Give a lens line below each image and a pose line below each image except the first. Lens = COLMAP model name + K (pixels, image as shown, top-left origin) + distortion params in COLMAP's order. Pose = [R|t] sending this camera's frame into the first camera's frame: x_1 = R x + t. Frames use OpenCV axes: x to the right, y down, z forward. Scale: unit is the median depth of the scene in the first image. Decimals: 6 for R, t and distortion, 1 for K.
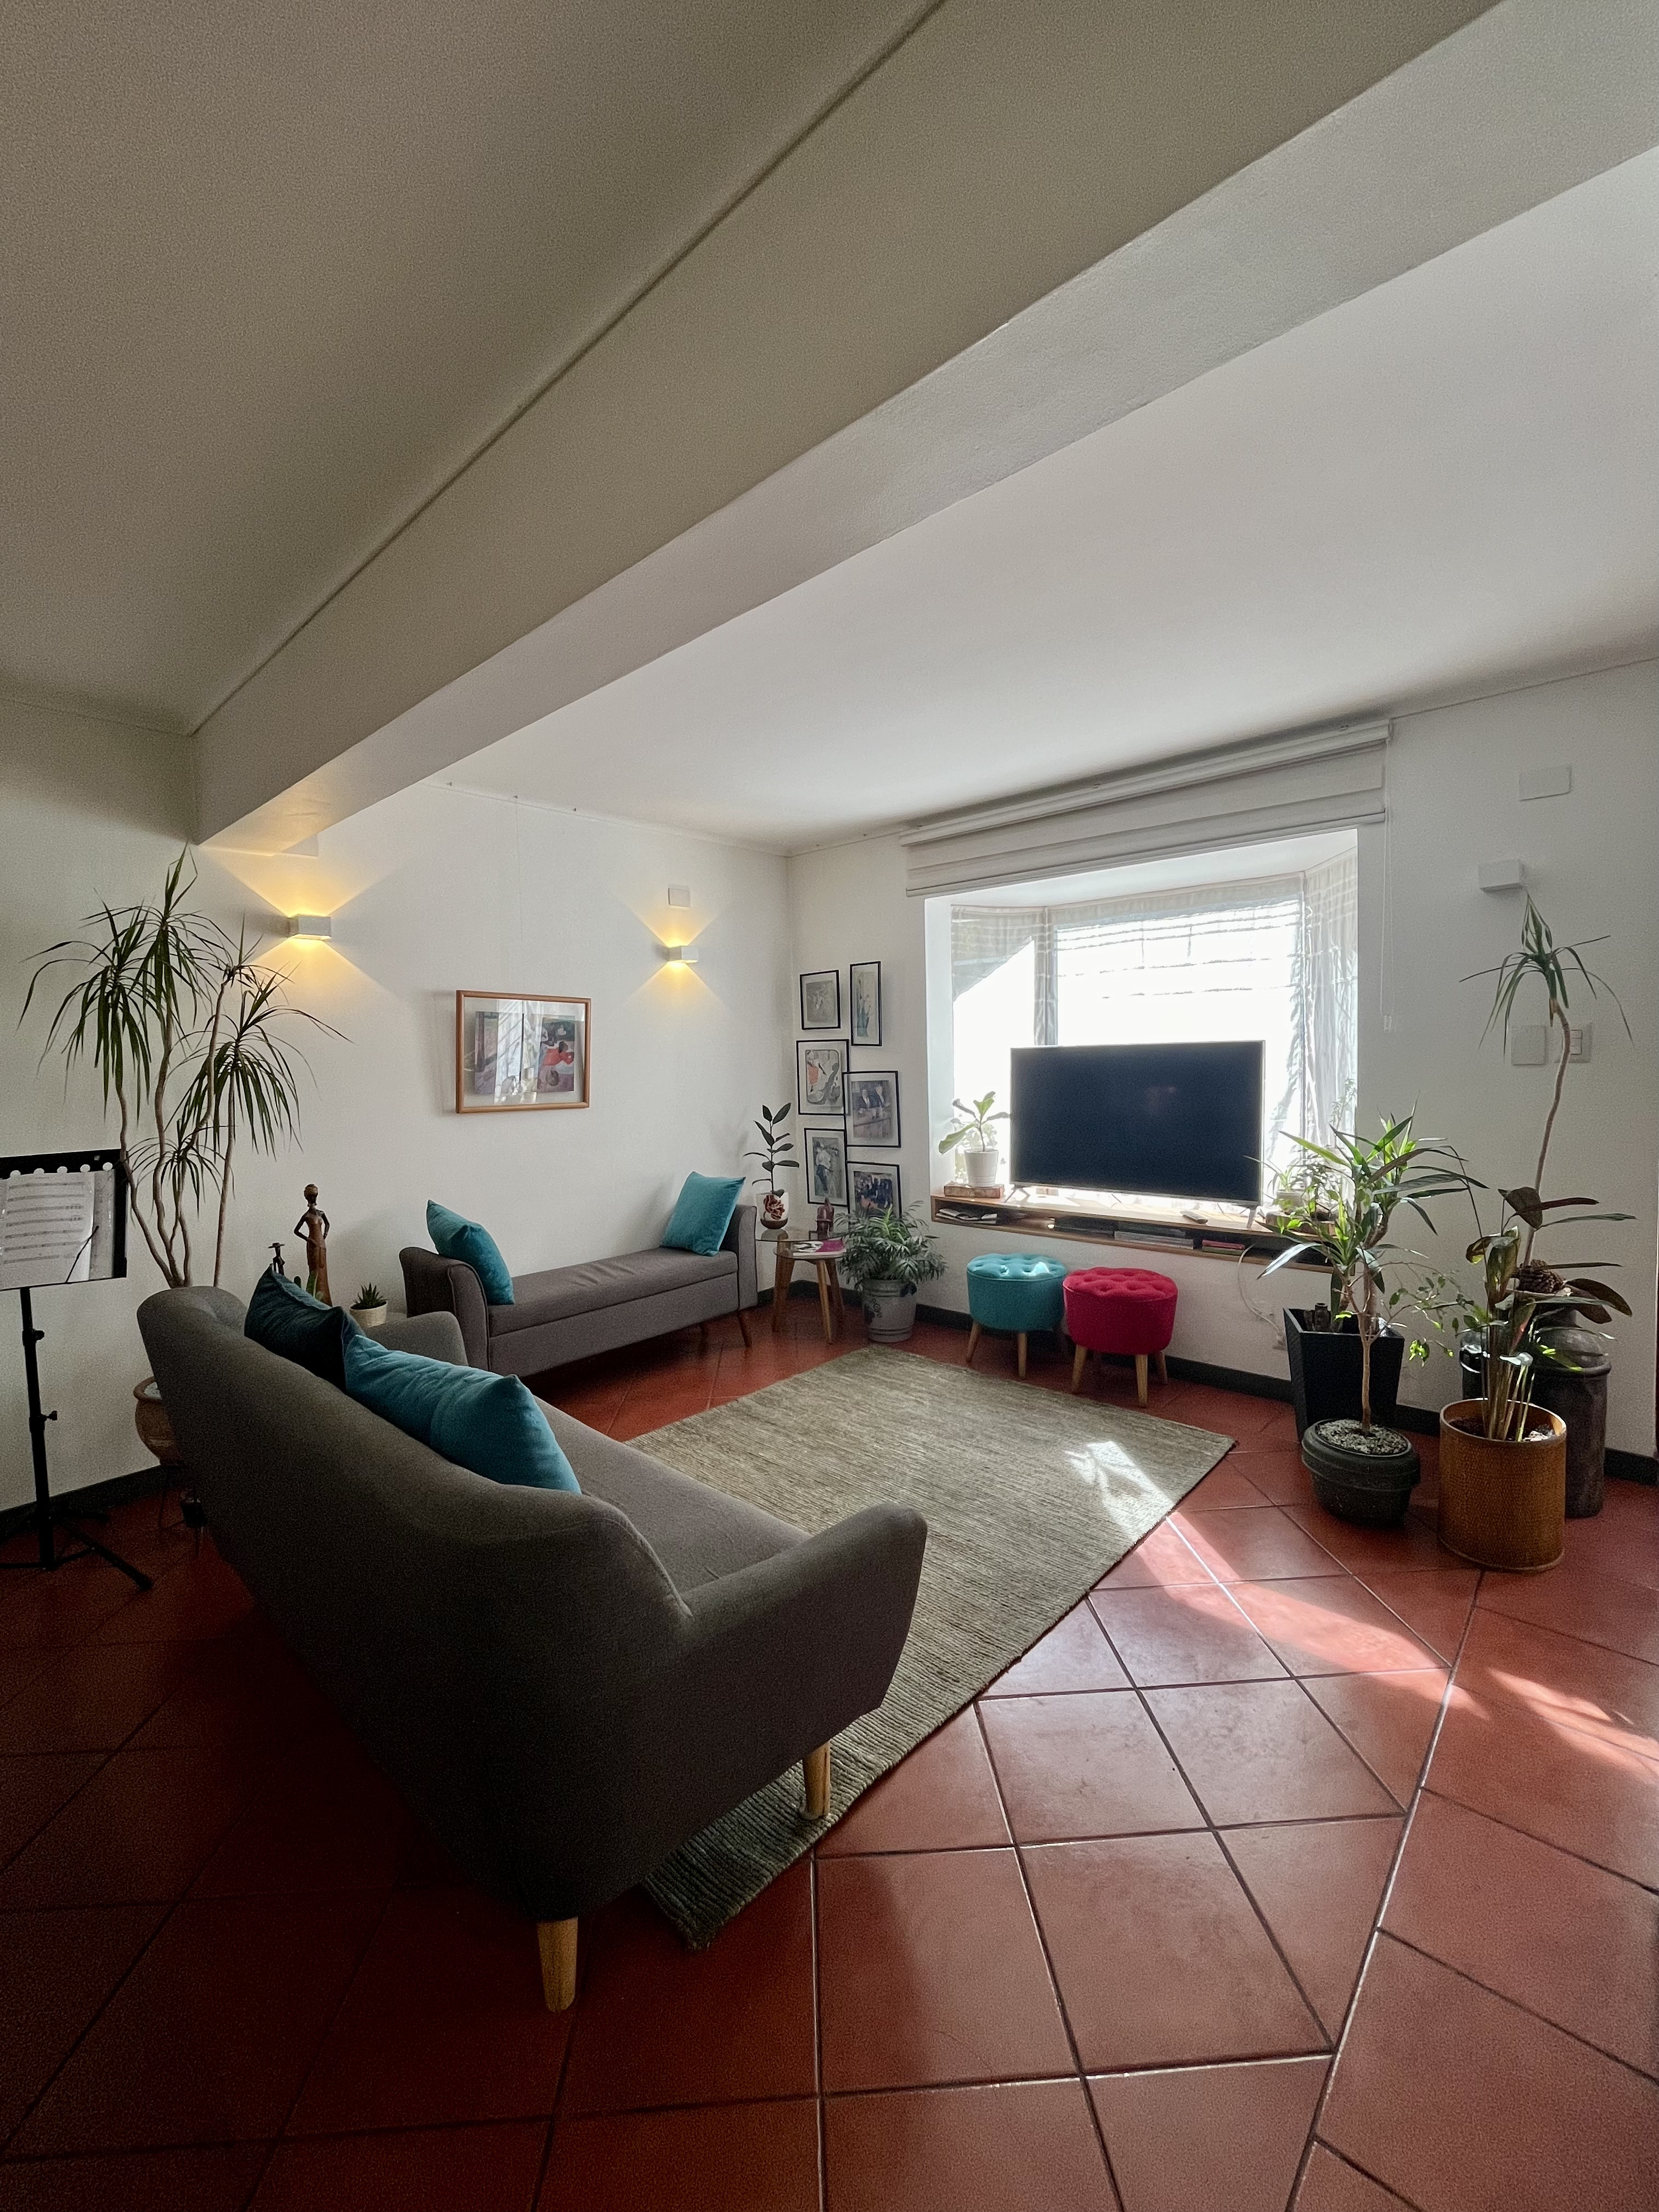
lens RADIAL K [[900.8, 0, 829.6], [0, 900.8, 1102.6], [0, 0, 1]] dist [-0.003993, -0.000354]
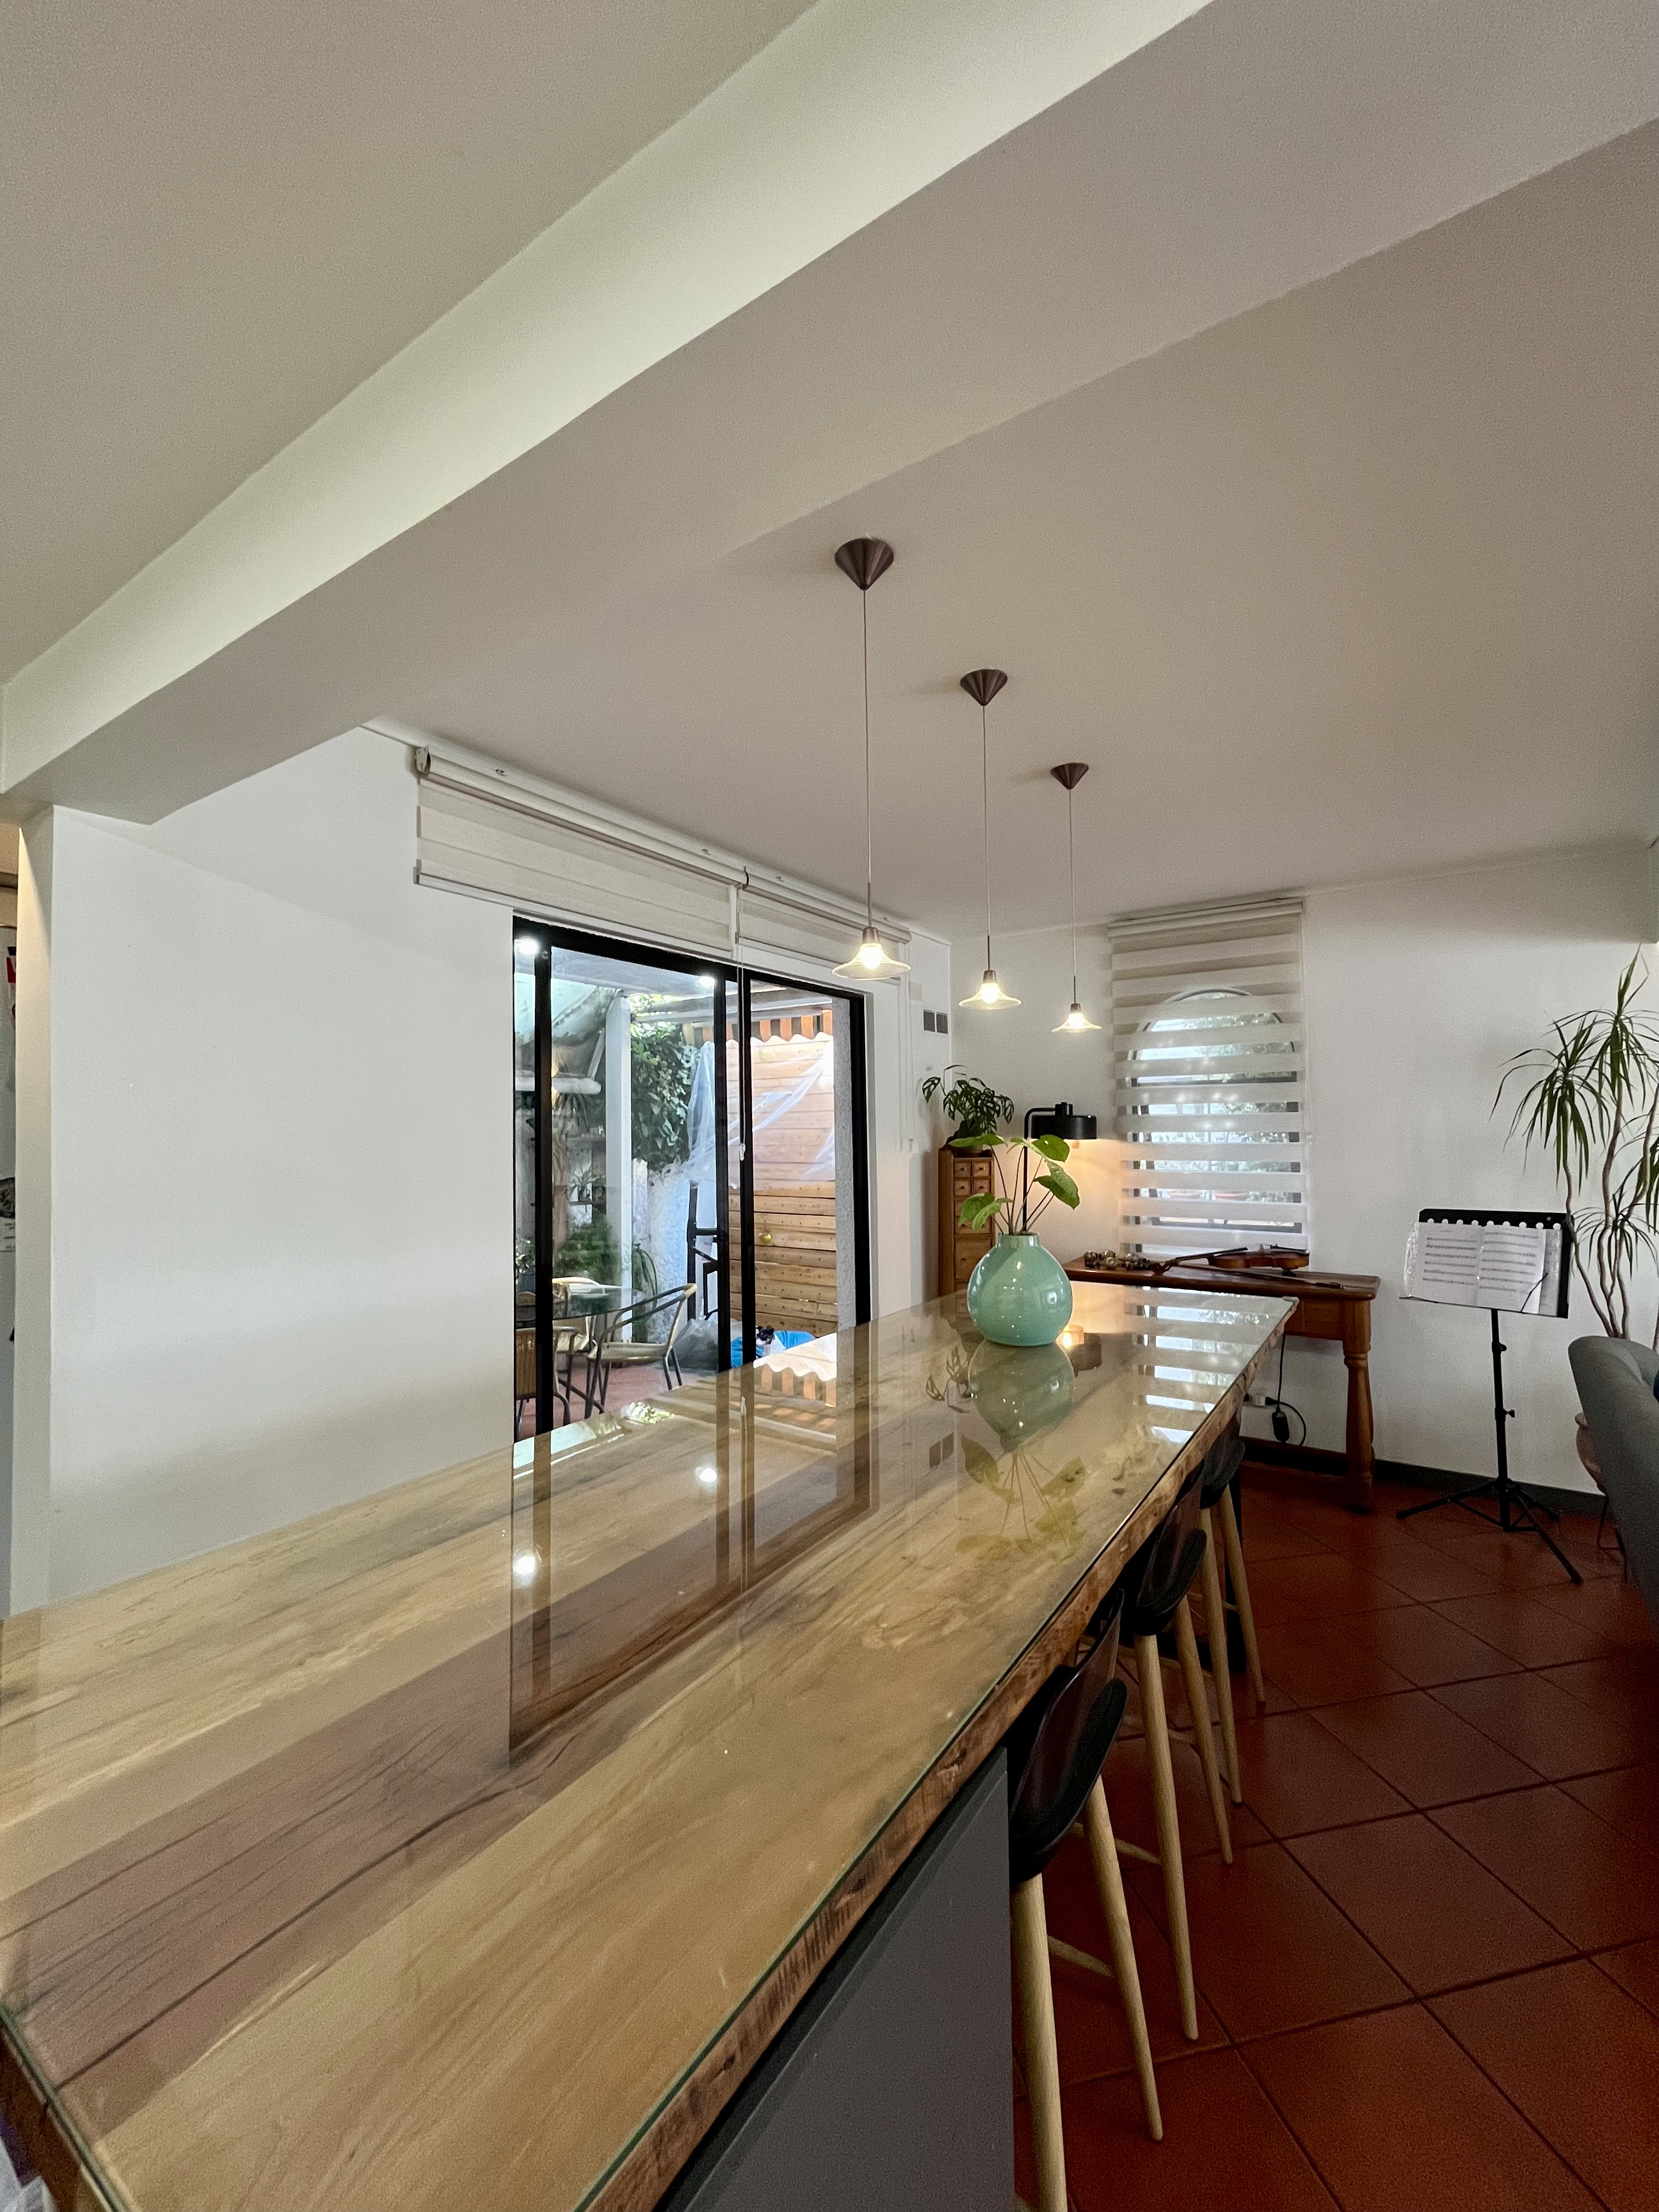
lens RADIAL K [[900.8, 0, 833.5], [0, 900.8, 1094.9], [0, 0, 1]] dist [-0.003993, -0.000354]
pose [[0.156447, -0.020071, -0.987482, 0.196941], [-0.041547, 0.998775, -0.026883, -0.025942], [0.986812, 0.045233, 0.155421, -0.139047]]
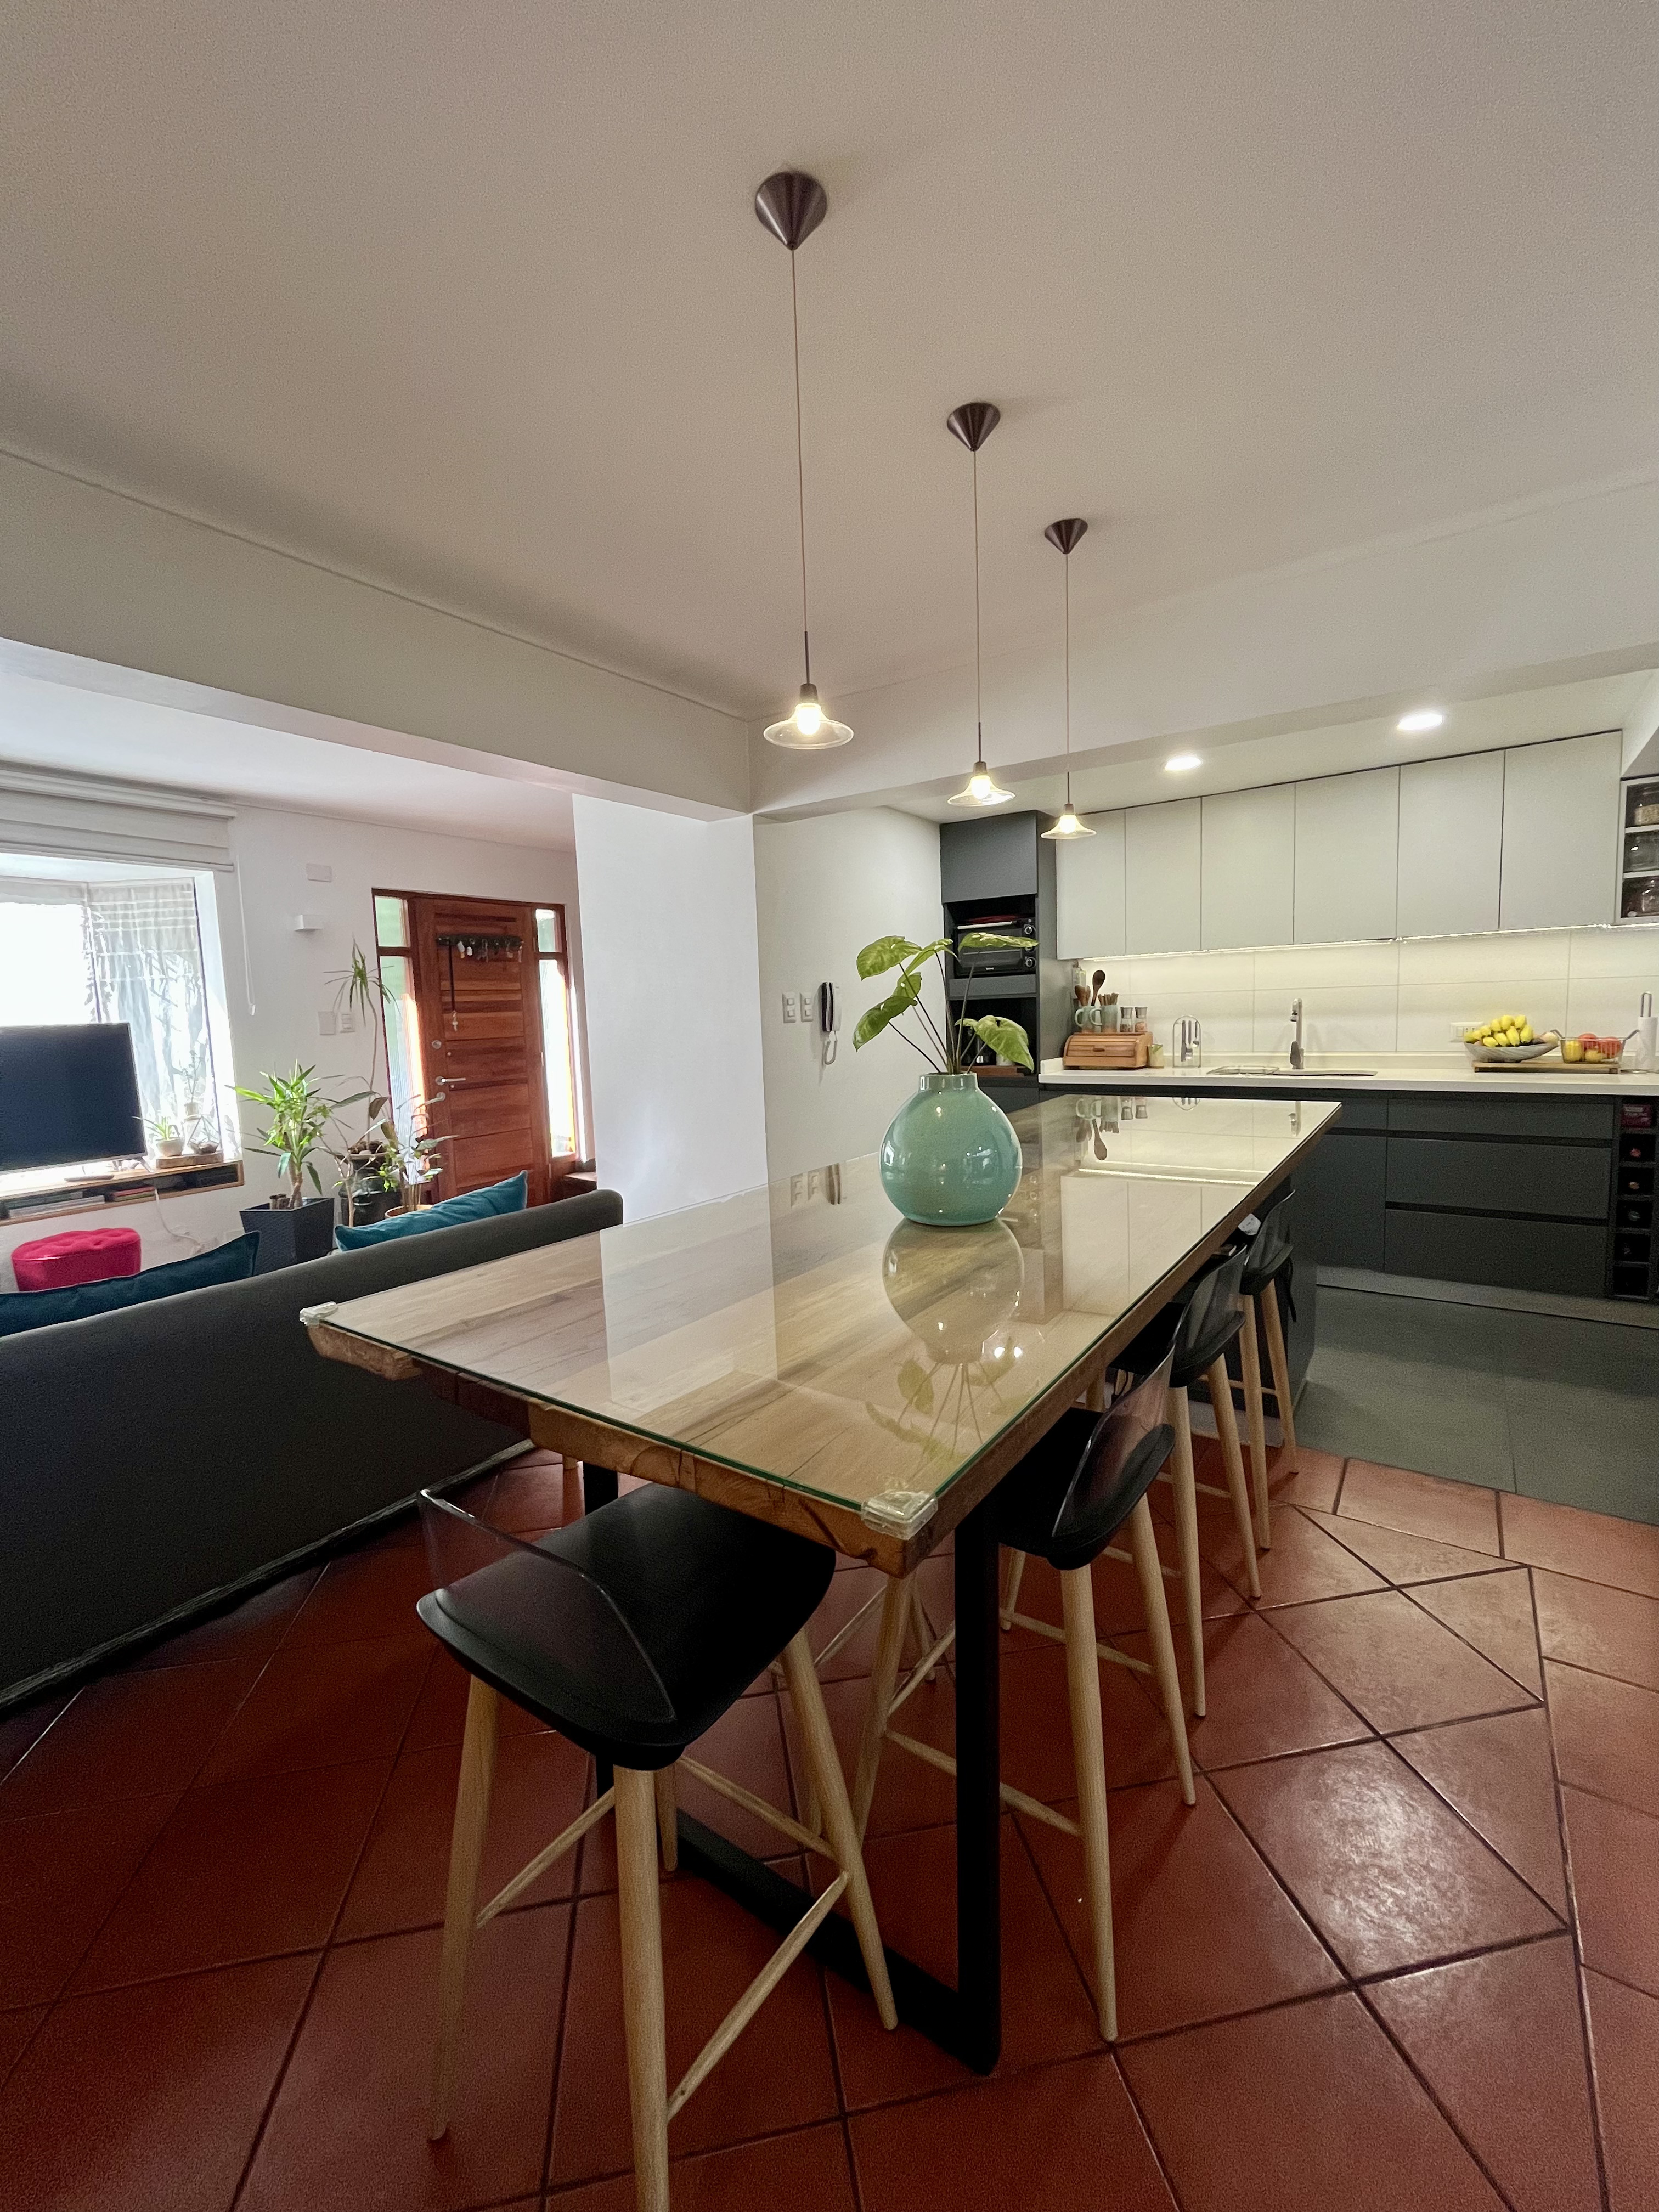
lens RADIAL K [[900.8, 0, 825.8], [0, 900.8, 1102.6], [0, 0, 1]] dist [-0.003993, -0.000354]
pose [[-0.122162, -0.072028, 0.989893, -0.889423], [0.091377, 0.992311, 0.083481, 0.025390], [-0.988295, 0.100651, -0.114641, 0.221680]]
